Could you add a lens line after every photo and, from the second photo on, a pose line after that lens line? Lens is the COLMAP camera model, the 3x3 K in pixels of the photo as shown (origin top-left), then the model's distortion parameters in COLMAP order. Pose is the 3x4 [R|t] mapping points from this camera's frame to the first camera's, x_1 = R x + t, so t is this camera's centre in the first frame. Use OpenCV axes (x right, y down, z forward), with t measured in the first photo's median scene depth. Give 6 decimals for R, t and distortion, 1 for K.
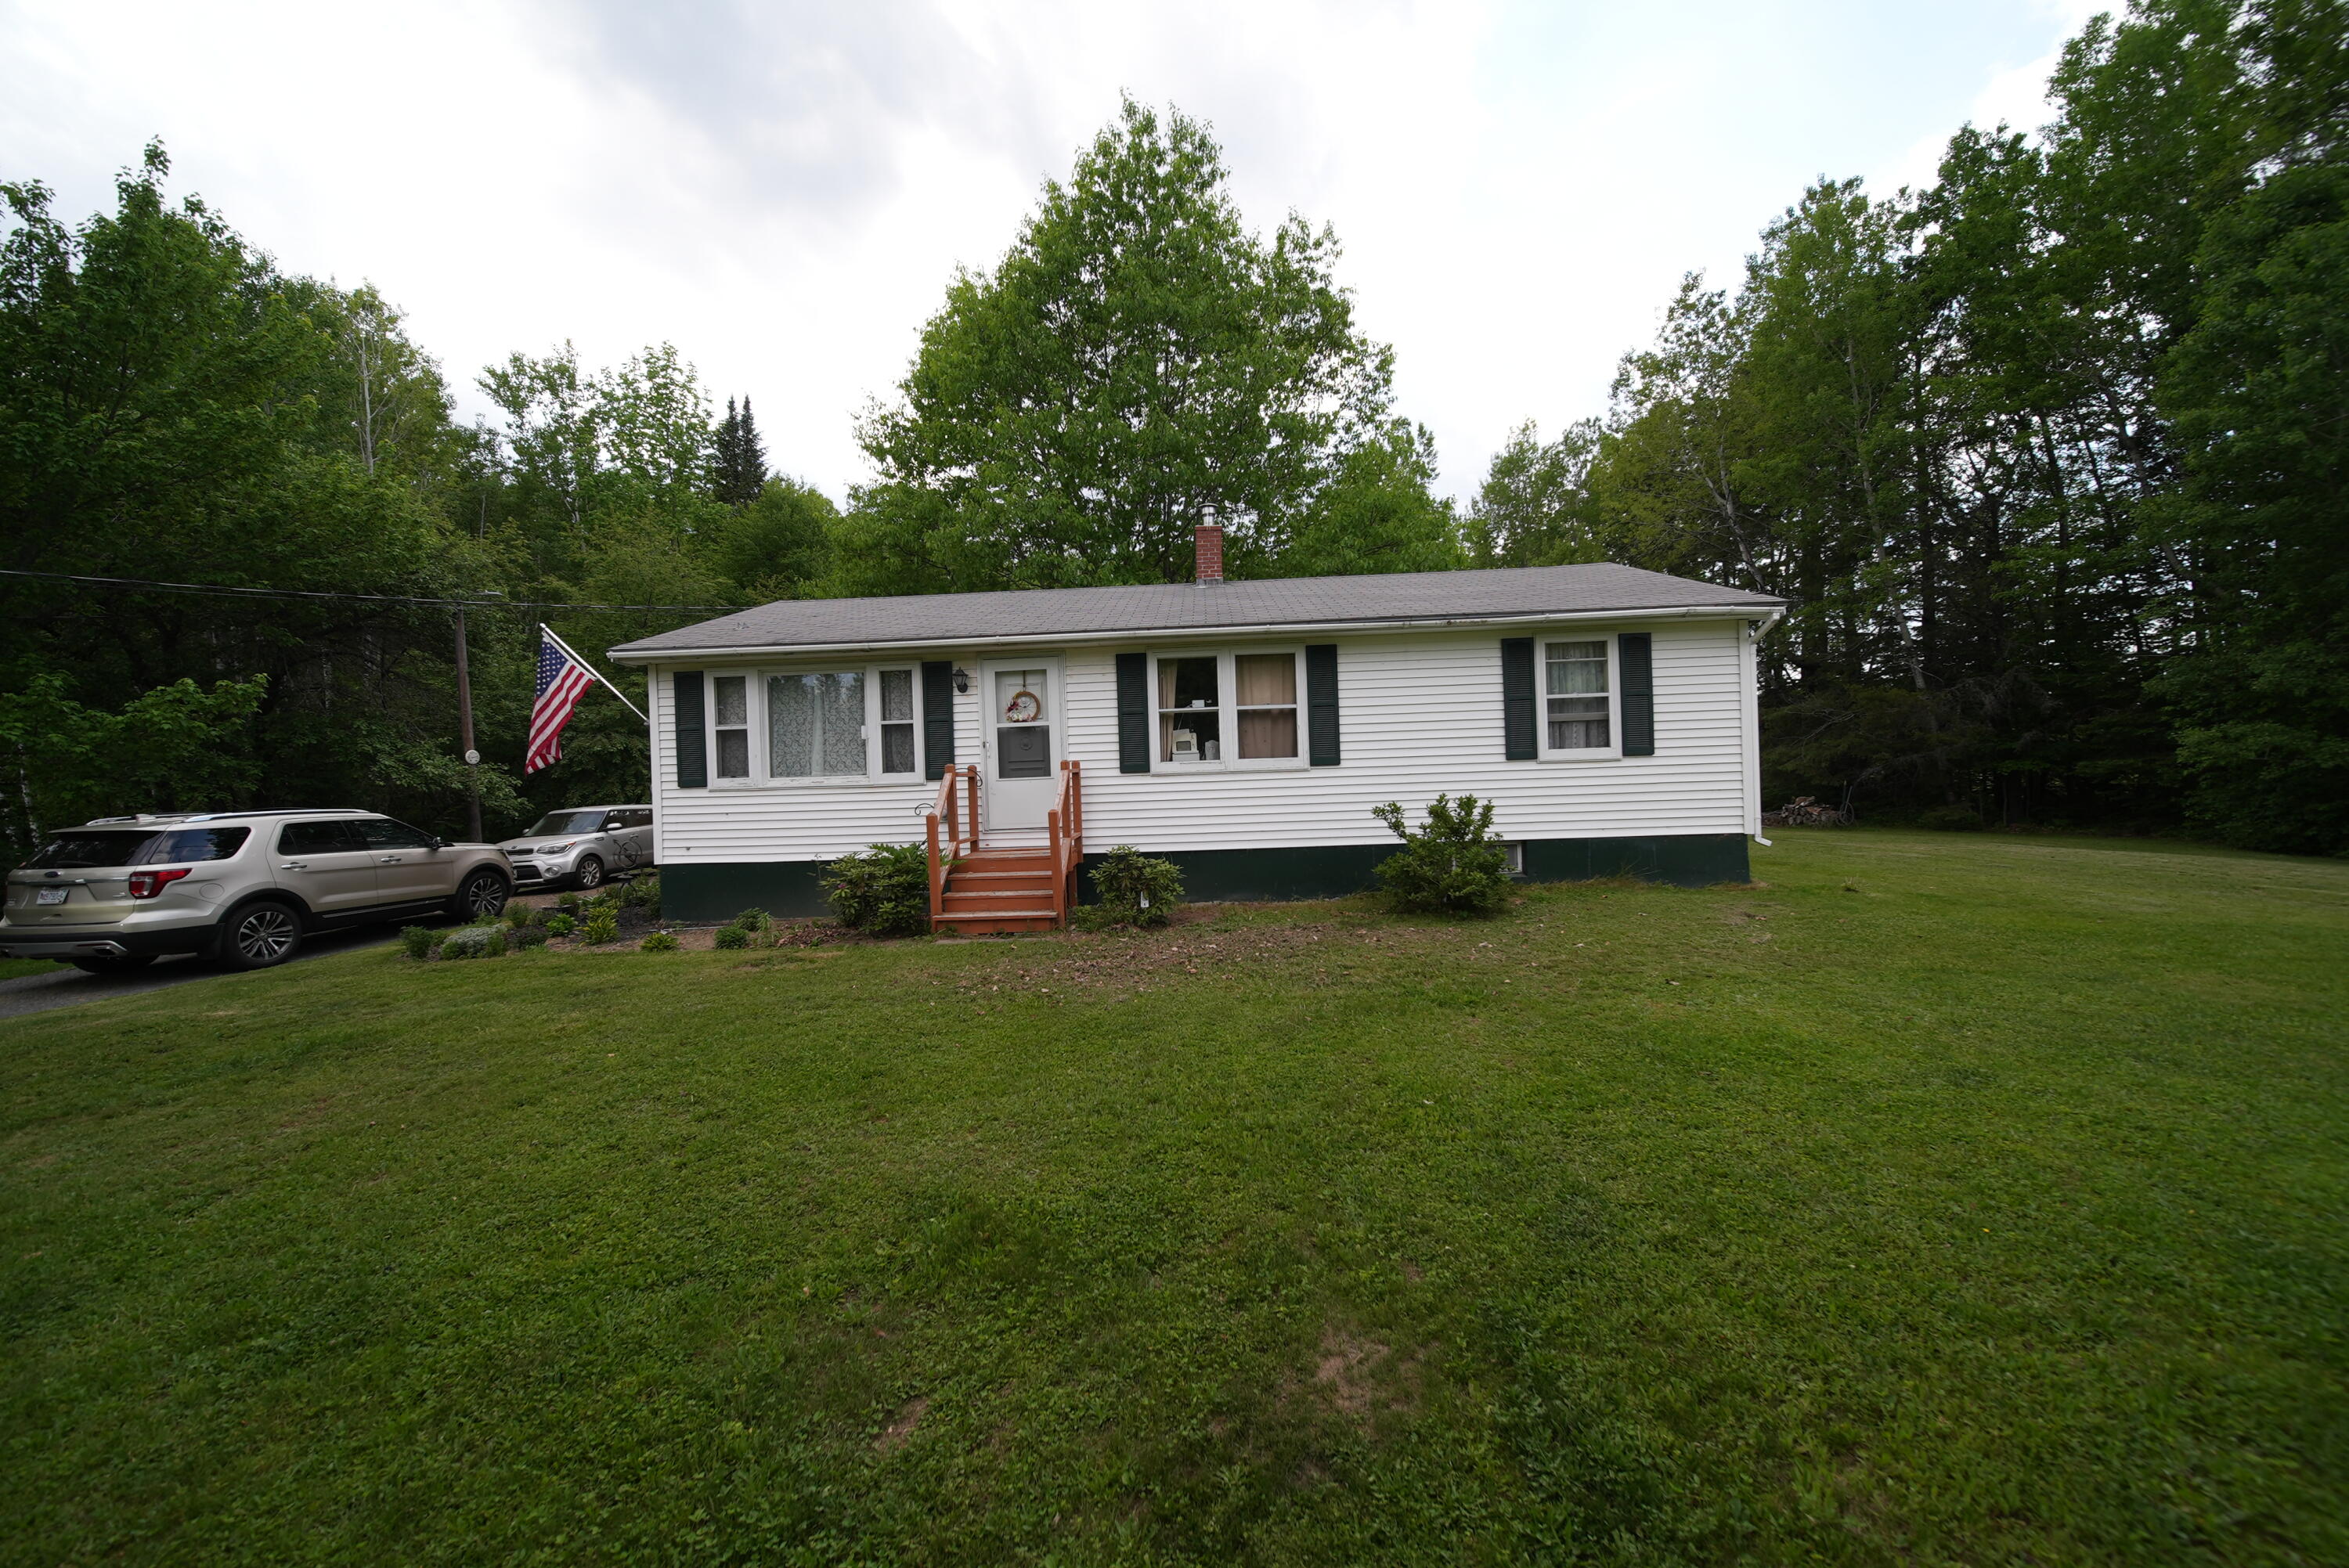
lens RADIAL K [[822.1, 0, 1168.0], [0, 822.1, 797.9], [0, 0, 1]] dist [0.000921, -0.001403]
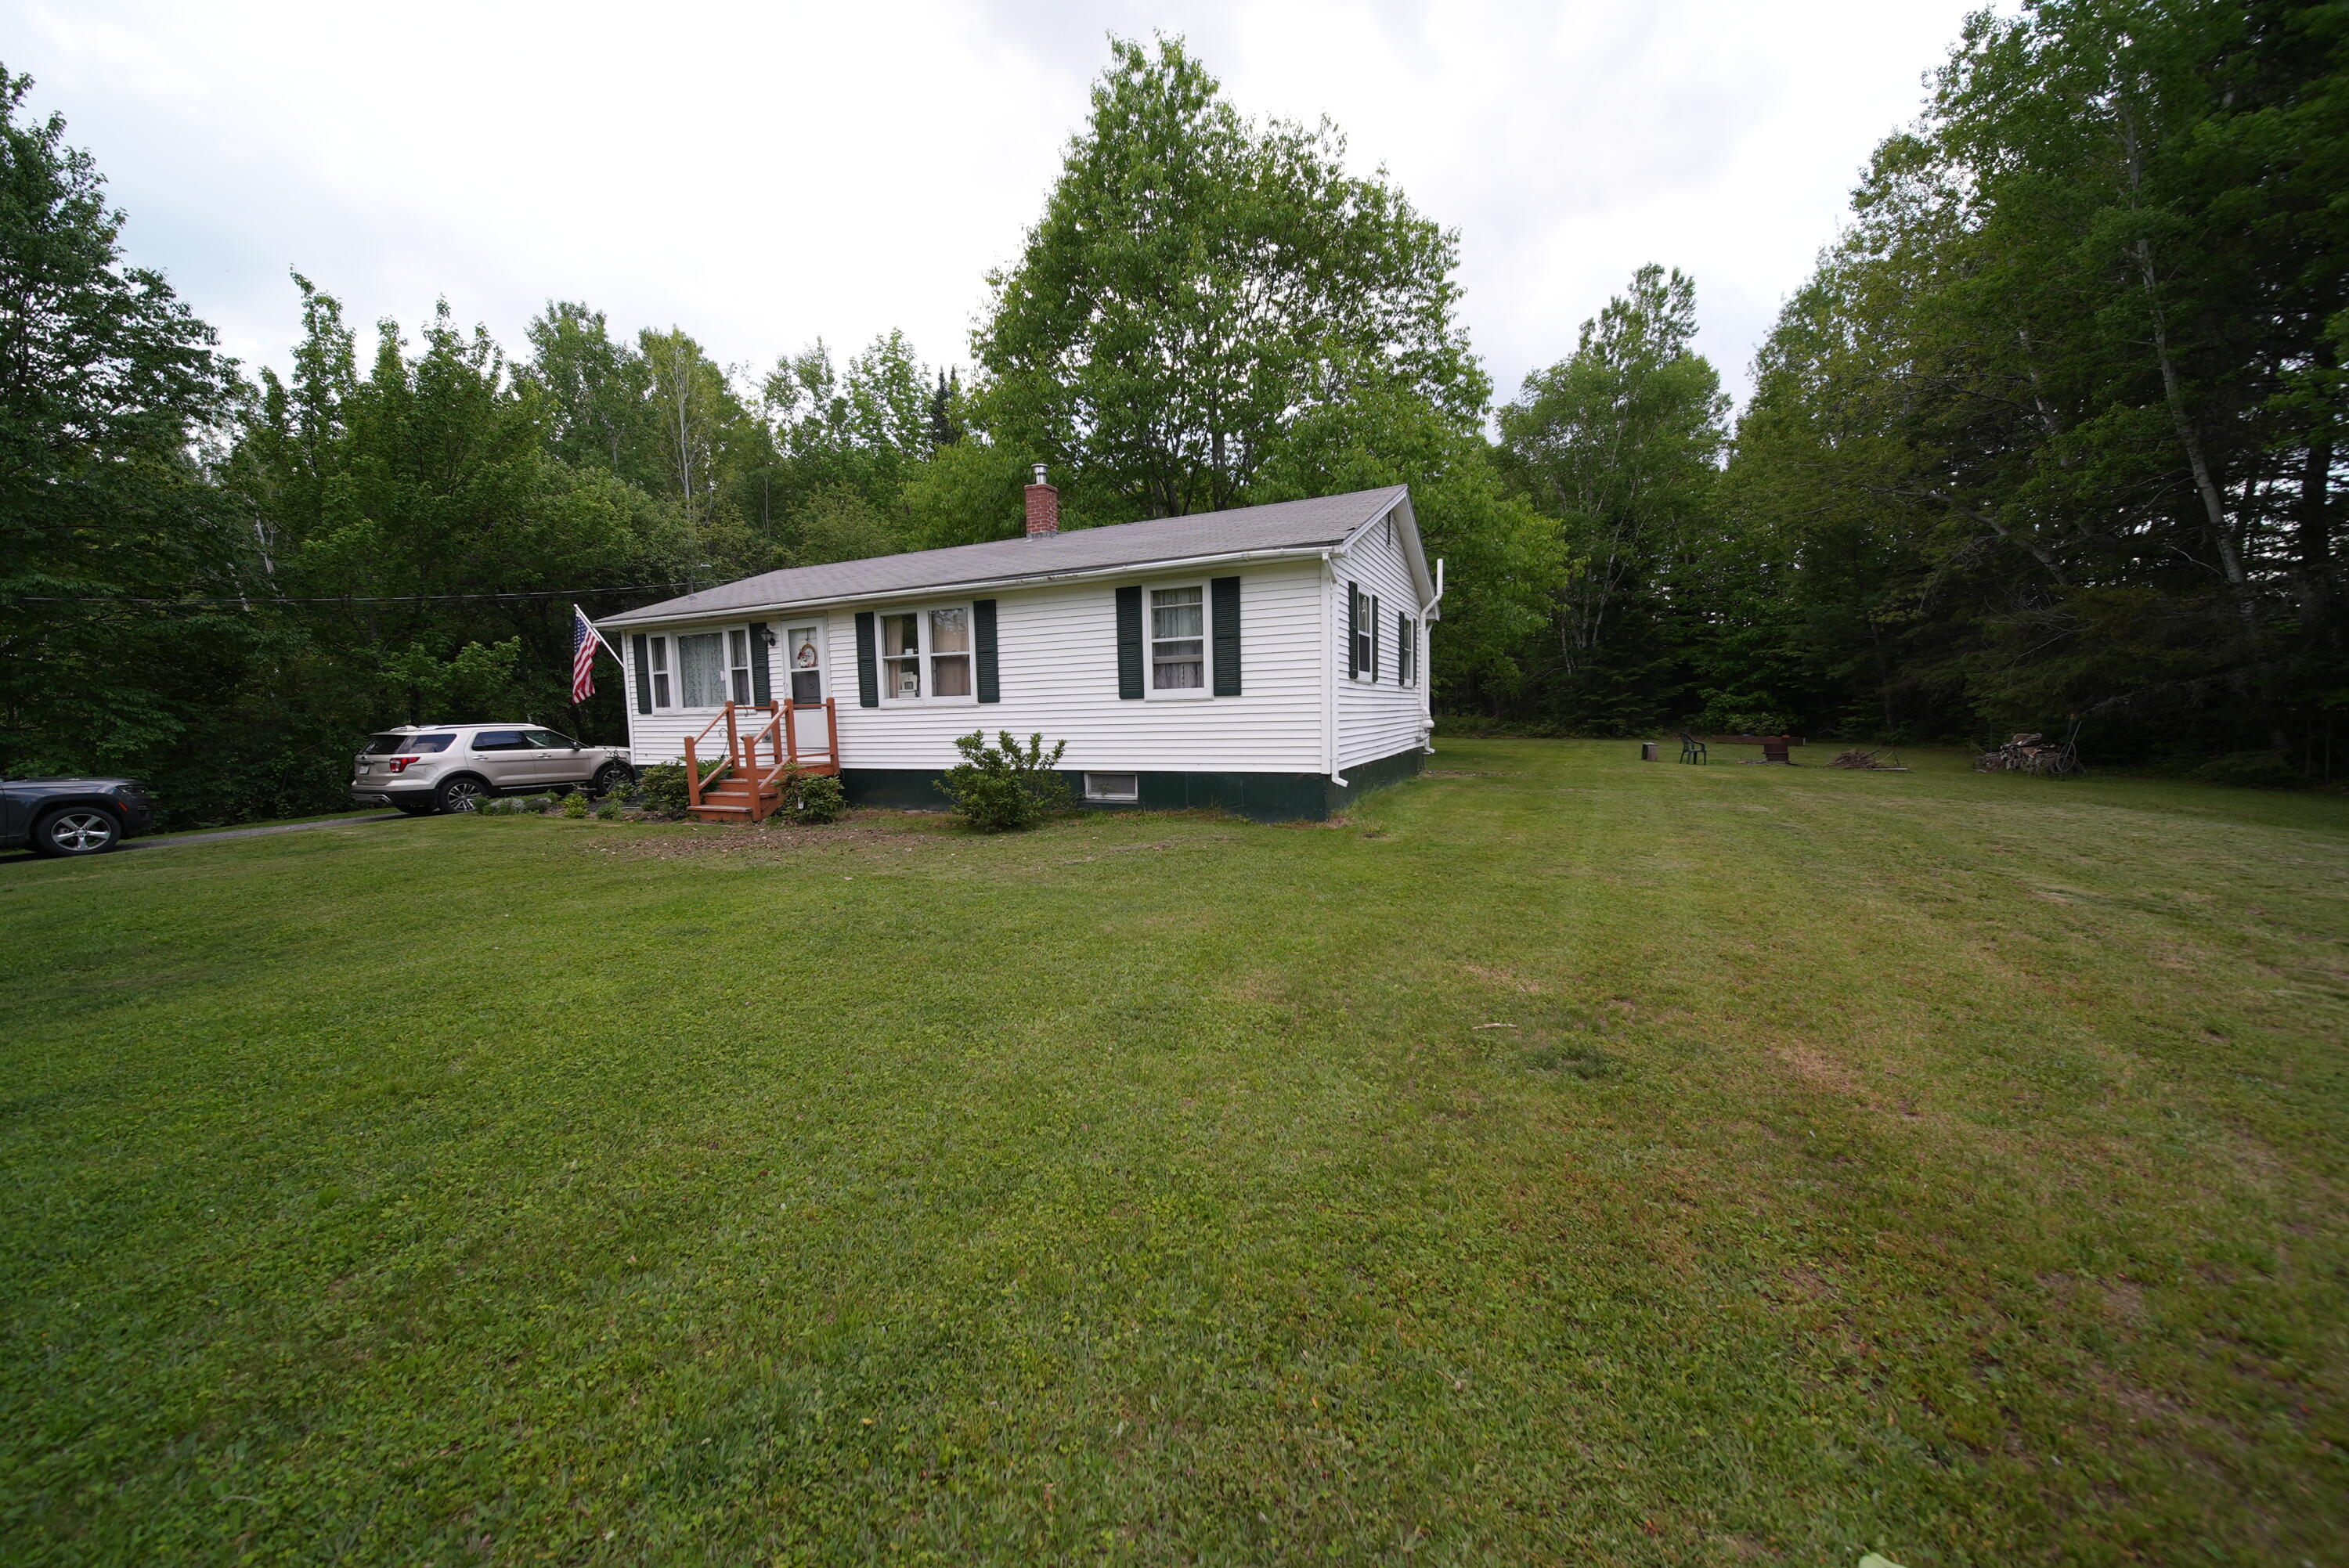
lens RADIAL K [[822.1, 0, 1174.4], [0, 822.1, 796.7], [0, 0, 1]] dist [0.000921, -0.001403]
pose [[0.923861, 0.051283, -0.379276, 0.878466], [-0.012367, 0.994465, 0.104339, -0.030353], [0.382527, -0.091704, 0.919382, -0.008735]]
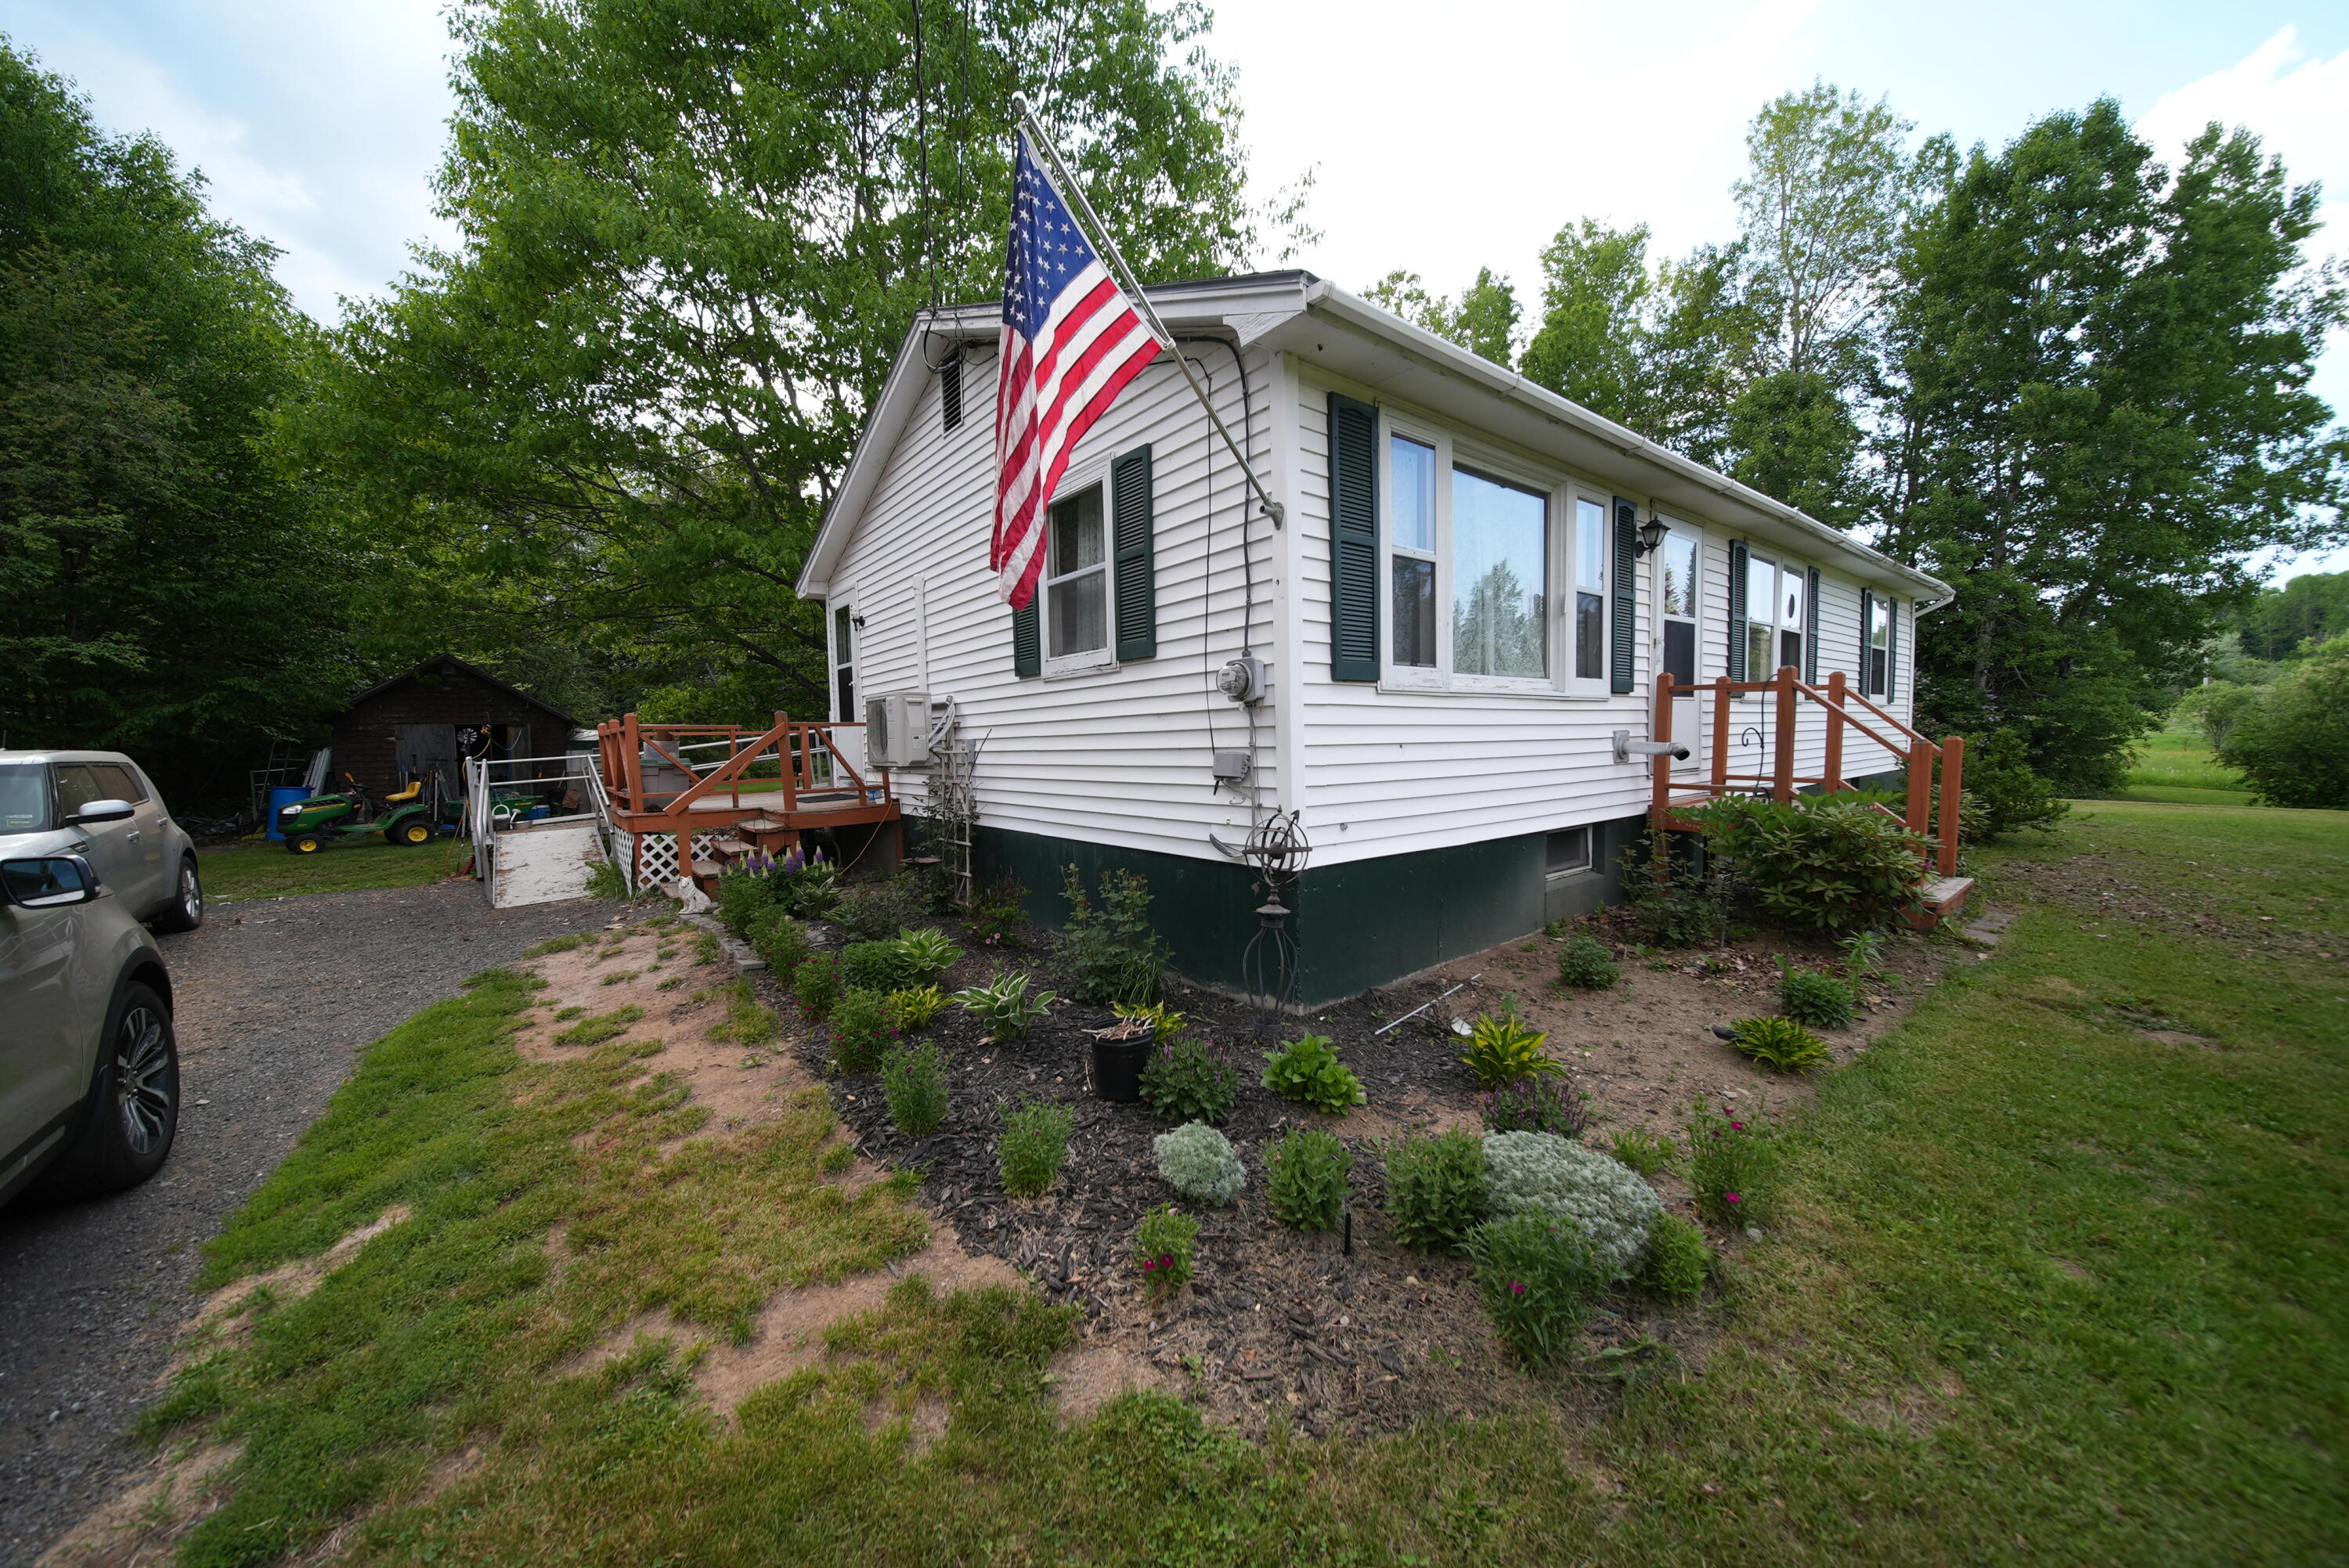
lens RADIAL K [[822.1, 0, 1169.6], [0, 822.1, 784.2], [0, 0, 1]] dist [0.000921, -0.001403]
pose [[0.755897, -0.019524, 0.654400, -0.941074], [-0.001386, 0.999505, 0.031422, 0.027532], [-0.654690, -0.024659, 0.755496, 0.749906]]
